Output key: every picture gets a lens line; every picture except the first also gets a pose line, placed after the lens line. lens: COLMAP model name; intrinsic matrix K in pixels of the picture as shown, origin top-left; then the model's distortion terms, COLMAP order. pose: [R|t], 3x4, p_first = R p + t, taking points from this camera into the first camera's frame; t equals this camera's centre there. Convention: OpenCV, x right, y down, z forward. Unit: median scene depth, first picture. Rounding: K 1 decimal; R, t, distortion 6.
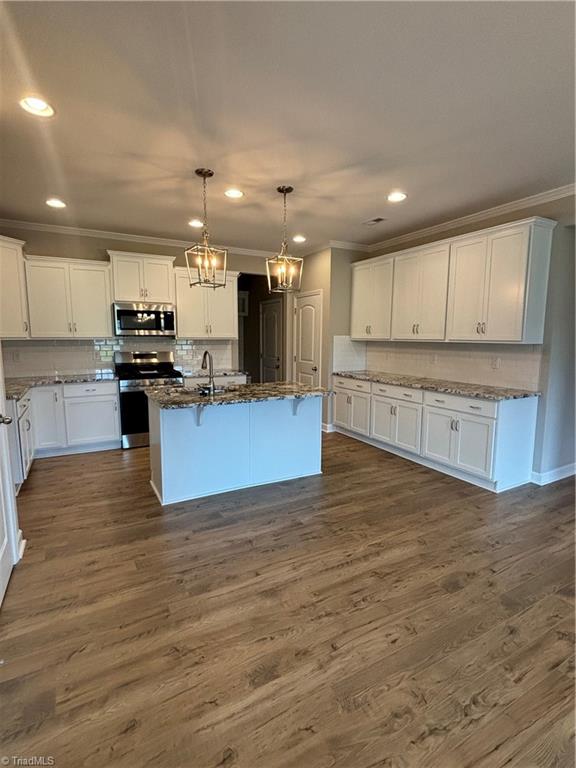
lens RADIAL K [[373.5, 0, 288.0], [0, 373.5, 384.0], [0, 0, 1]] dist [0.003596, 0.001037]
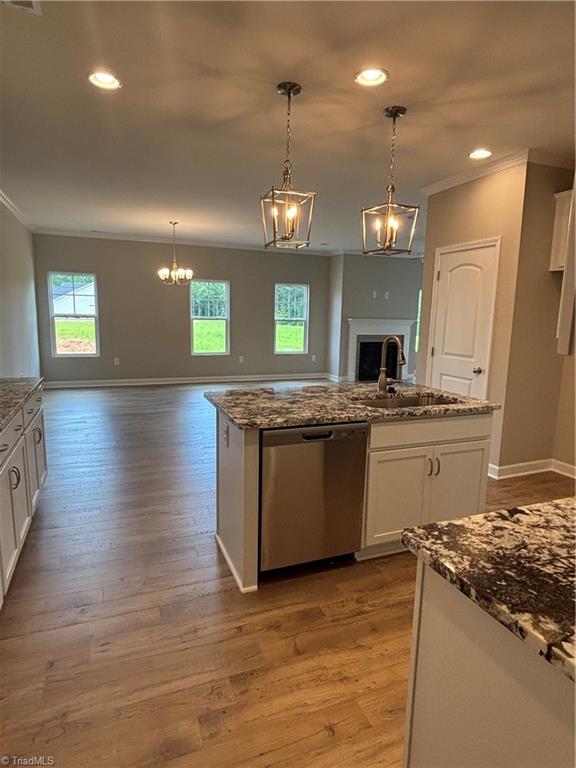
lens RADIAL K [[457.0, 0, 288.0], [0, 457.0, 384.0], [0, 0, 1]] dist [-0.002593, -0.001101]
pose [[-0.993011, -0.042251, 0.110196, -0.134995], [-0.009480, 0.959259, 0.282370, -0.288212], [-0.117637, 0.279352, -0.952955, 2.190913]]
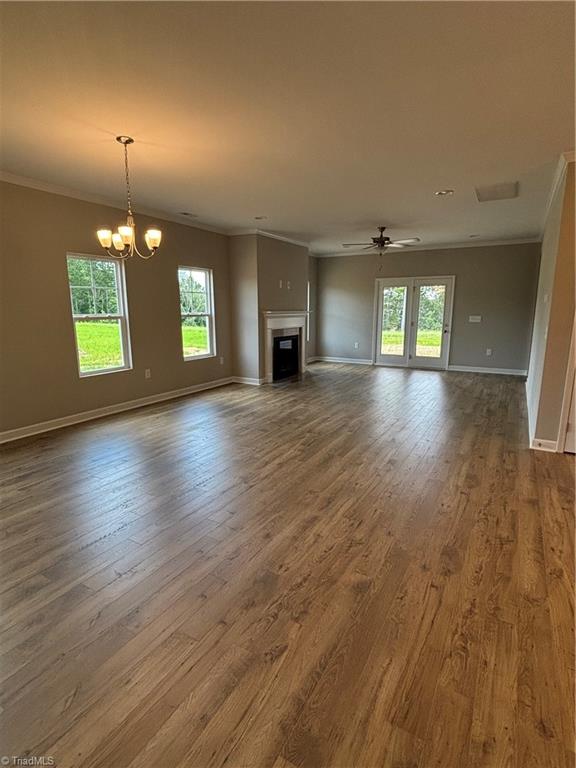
lens RADIAL K [[393.9, 0, 288.0], [0, 393.9, 384.0], [0, 0, 1]] dist [-0.023115, 0.000308]
pose [[-0.853760, 0.097303, -0.511494, 0.954296], [-0.068916, 0.952621, 0.296251, -0.126272], [0.516086, 0.288177, -0.806603, 1.093059]]
